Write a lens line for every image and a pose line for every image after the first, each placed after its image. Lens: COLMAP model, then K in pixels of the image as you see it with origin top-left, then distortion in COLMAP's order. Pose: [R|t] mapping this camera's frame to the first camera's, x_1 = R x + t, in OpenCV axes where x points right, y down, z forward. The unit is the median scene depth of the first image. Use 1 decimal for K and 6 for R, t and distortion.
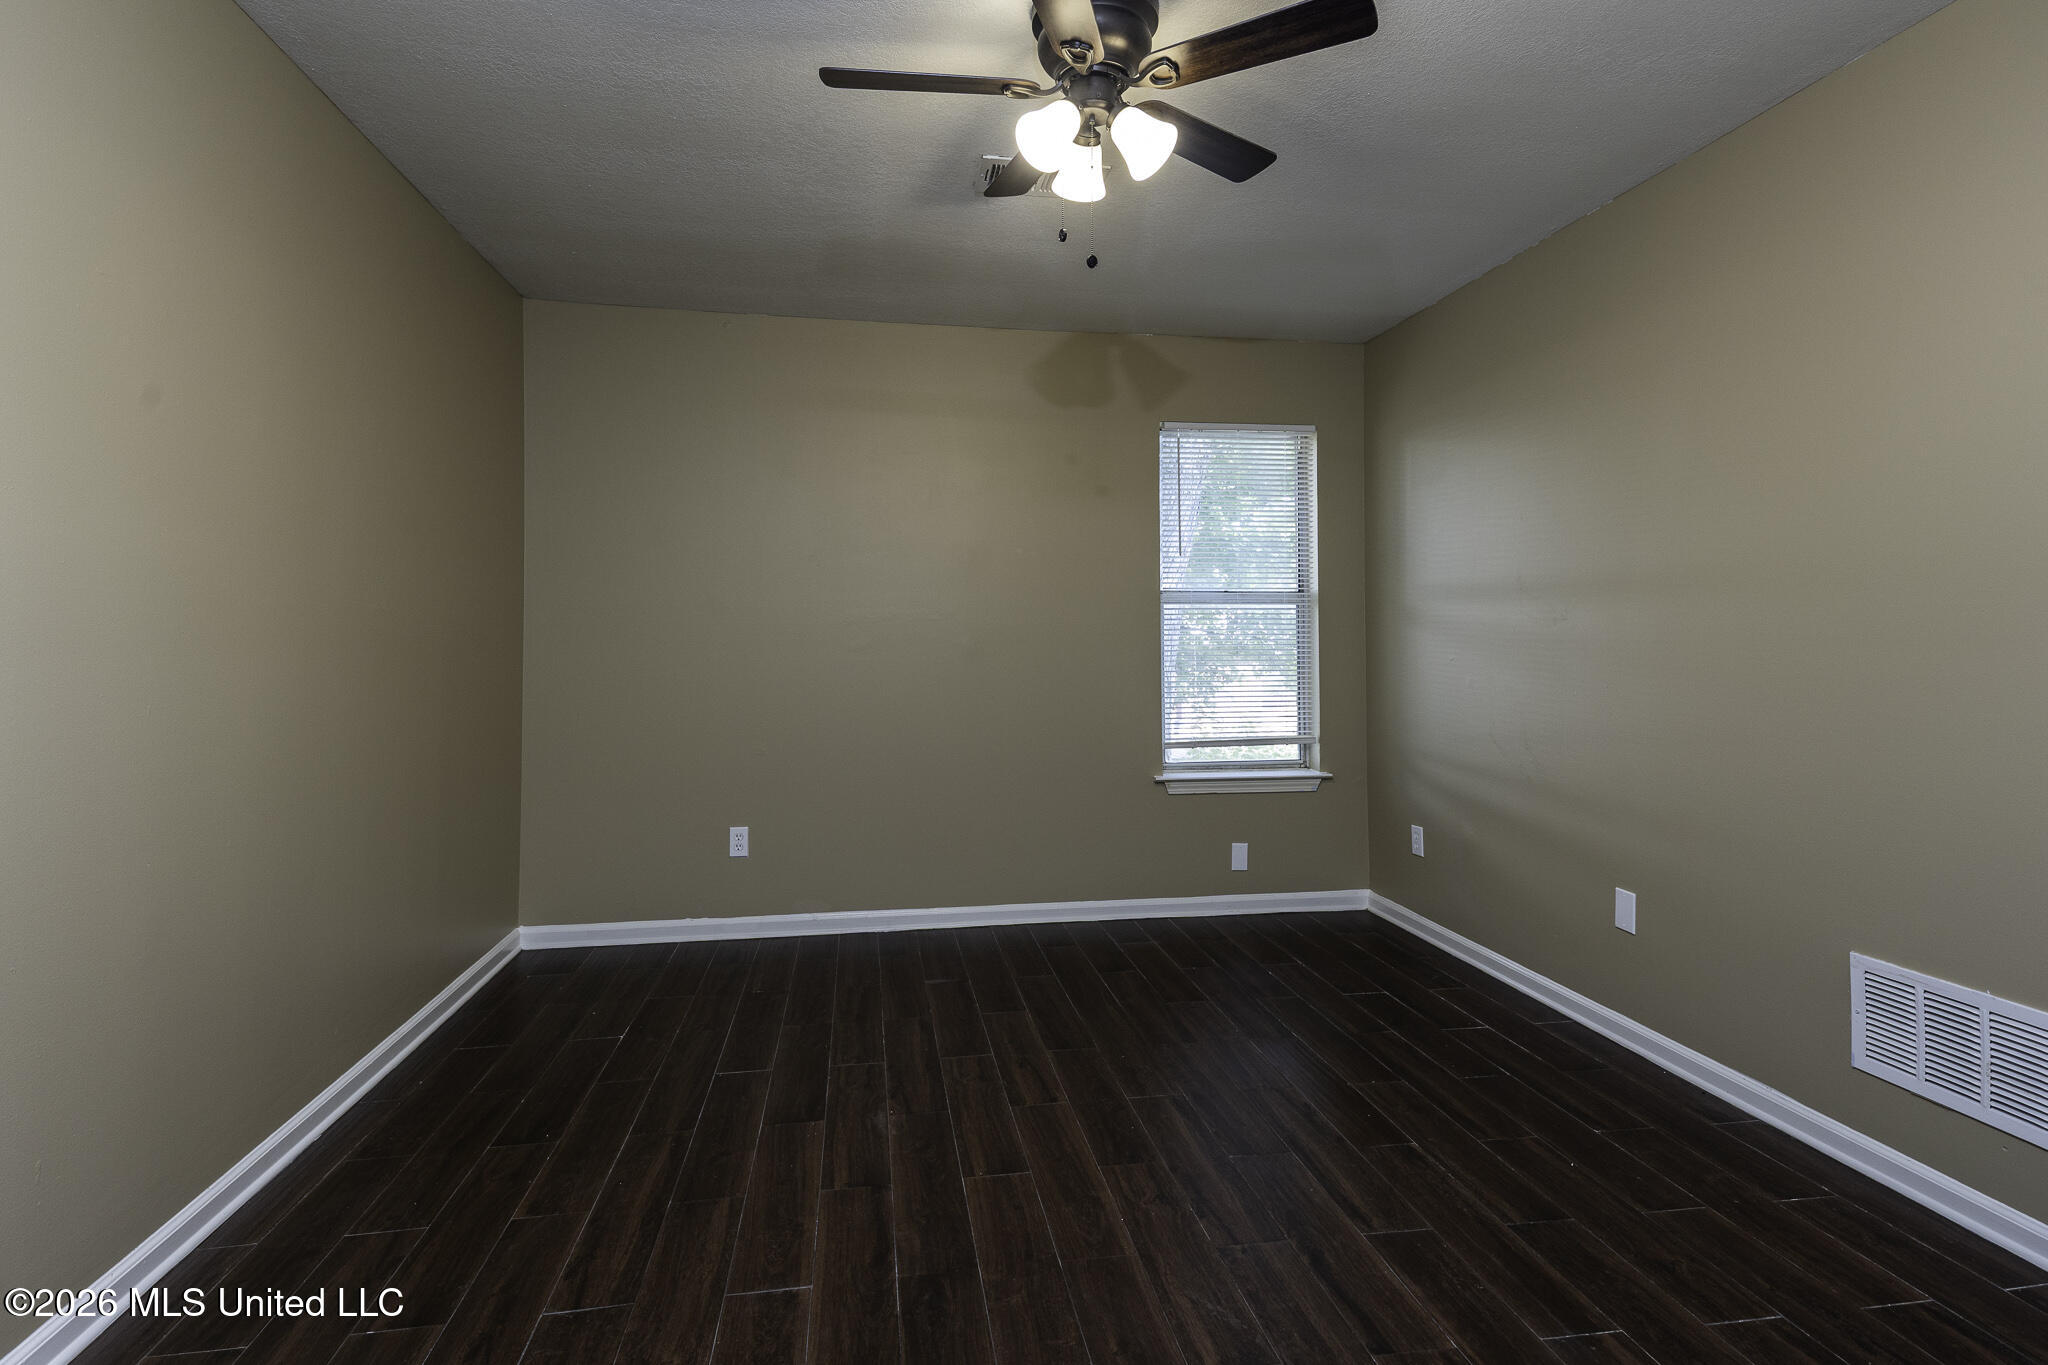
lens RADIAL K [[983.2, 0, 1013.8], [0, 983.2, 614.1], [0, 0, 1]] dist [0.052638, -0.023245]
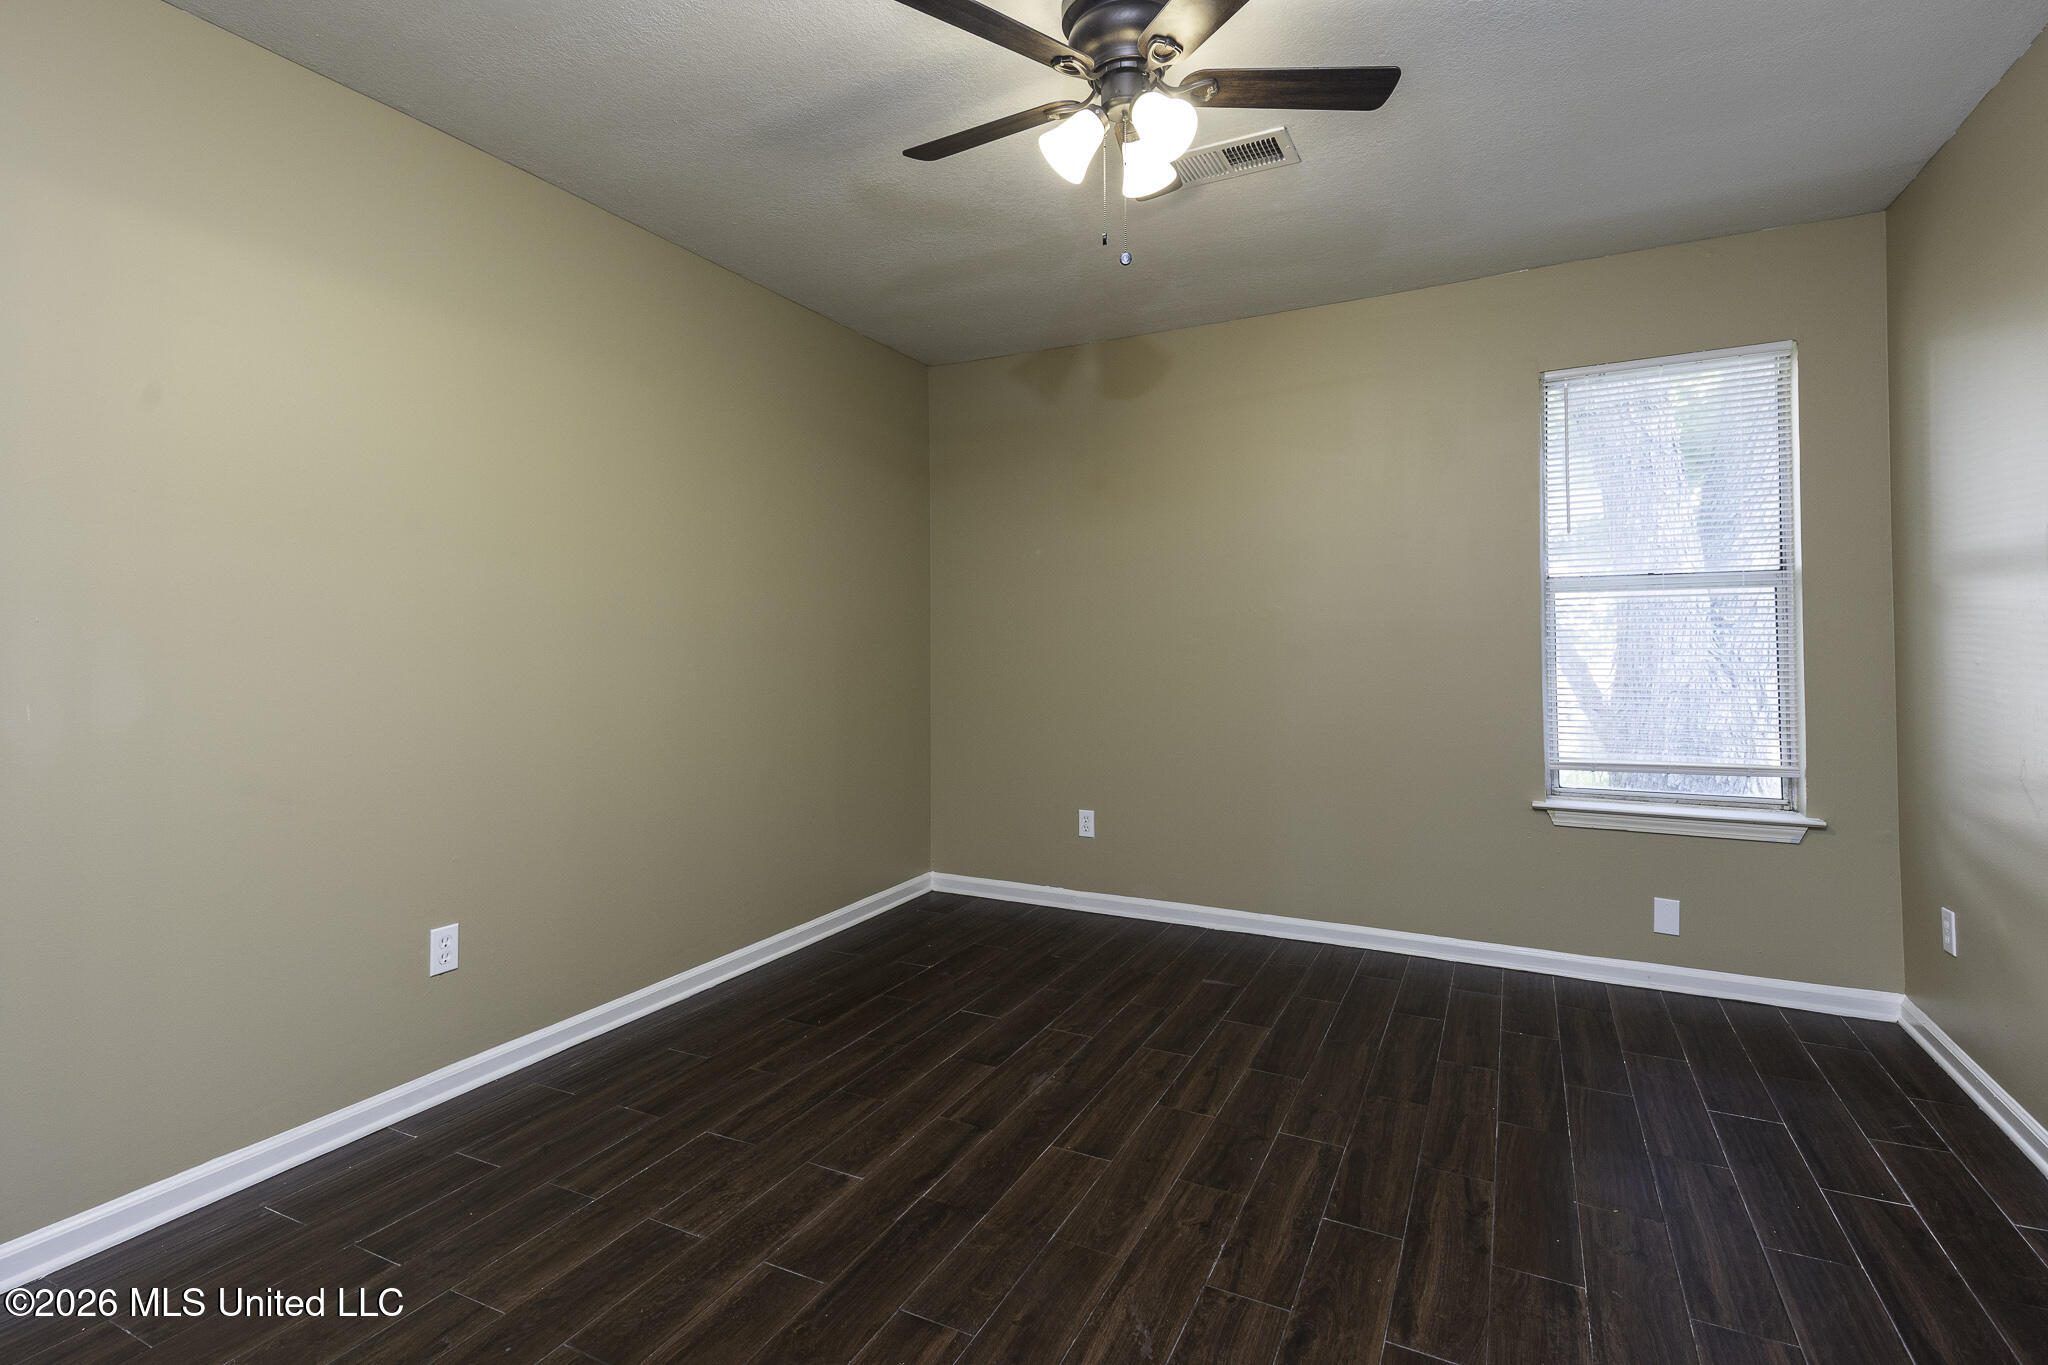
lens RADIAL K [[983.2, 0, 1013.8], [0, 983.2, 614.1], [0, 0, 1]] dist [0.052638, -0.023245]
pose [[0.802766, -0.023305, -0.595839, 0.415622], [0.022994, 0.999703, -0.008123, 0.005226], [0.595851, -0.007180, 0.803063, 0.094699]]
